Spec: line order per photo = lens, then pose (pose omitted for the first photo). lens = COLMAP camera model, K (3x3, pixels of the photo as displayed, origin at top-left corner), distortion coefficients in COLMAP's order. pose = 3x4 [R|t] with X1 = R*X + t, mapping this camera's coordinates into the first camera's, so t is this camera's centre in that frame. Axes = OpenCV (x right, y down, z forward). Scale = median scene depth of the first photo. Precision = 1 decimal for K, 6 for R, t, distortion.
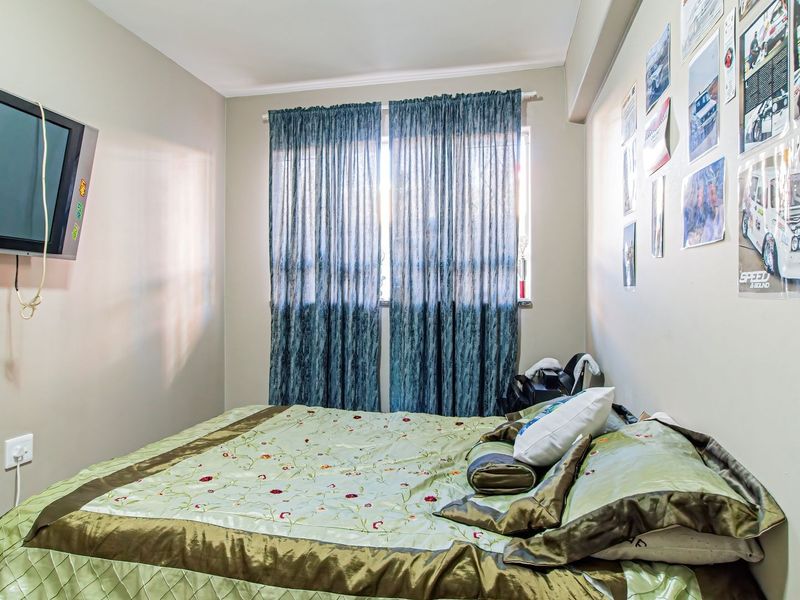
lens RADIAL K [[476.9, 0, 398.1], [0, 476.9, 297.6], [0, 0, 1]] dist [-0.006382, -0.000714]
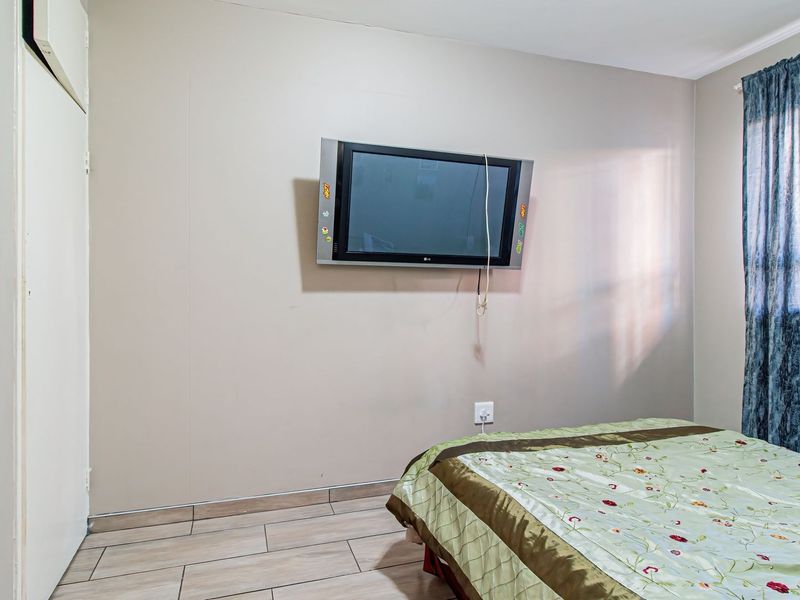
lens RADIAL K [[476.9, 0, 396.5], [0, 476.9, 298.5], [0, 0, 1]] dist [-0.006382, -0.000714]
pose [[0.518981, 0.008935, -0.854739, 0.219634], [-0.006688, 0.999957, 0.006392, -0.009229], [0.854760, 0.002399, 0.519018, 0.076256]]
